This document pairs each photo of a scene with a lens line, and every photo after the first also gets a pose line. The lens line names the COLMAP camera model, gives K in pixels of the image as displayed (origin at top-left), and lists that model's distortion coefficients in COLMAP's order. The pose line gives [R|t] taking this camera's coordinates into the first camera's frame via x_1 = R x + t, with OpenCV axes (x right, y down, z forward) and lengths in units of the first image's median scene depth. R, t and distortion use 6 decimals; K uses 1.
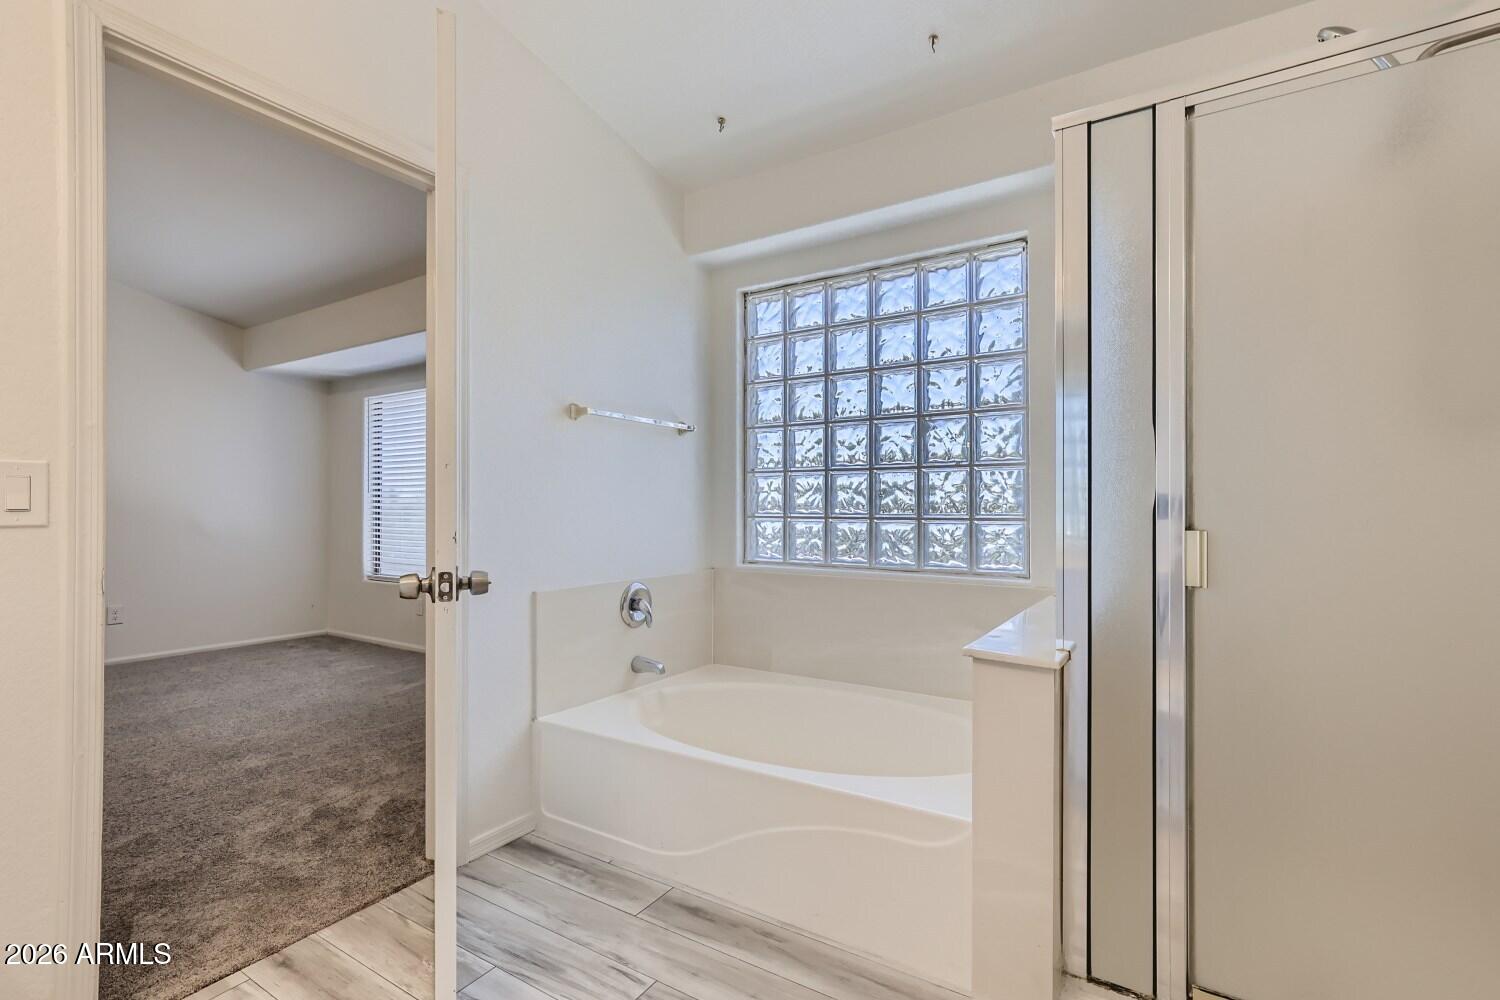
lens RADIAL K [[690.5, 0, 747.9], [0, 690.5, 499.2], [0, 0, 1]] dist [0.009648, -0.000362]
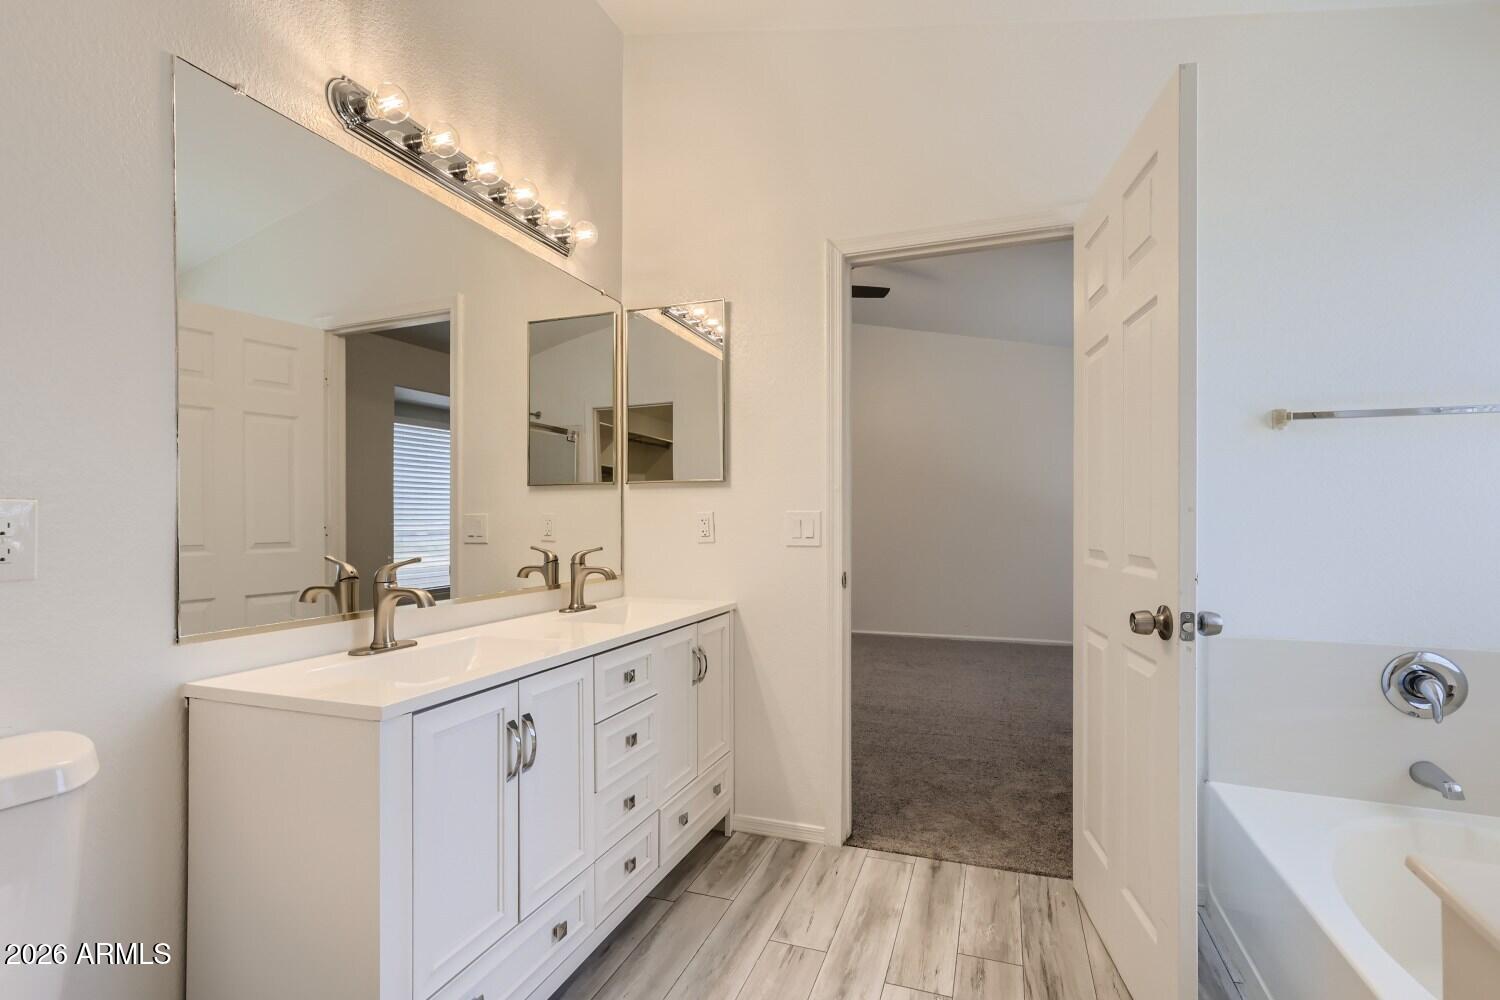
lens RADIAL K [[690.5, 0, 749.4], [0, 690.5, 513.3], [0, 0, 1]] dist [0.009648, -0.000362]
pose [[0.228162, -0.006214, -0.973603, 0.521537], [0.013093, 0.999909, -0.003314, -0.032864], [0.973535, -0.011991, 0.228222, 0.297725]]
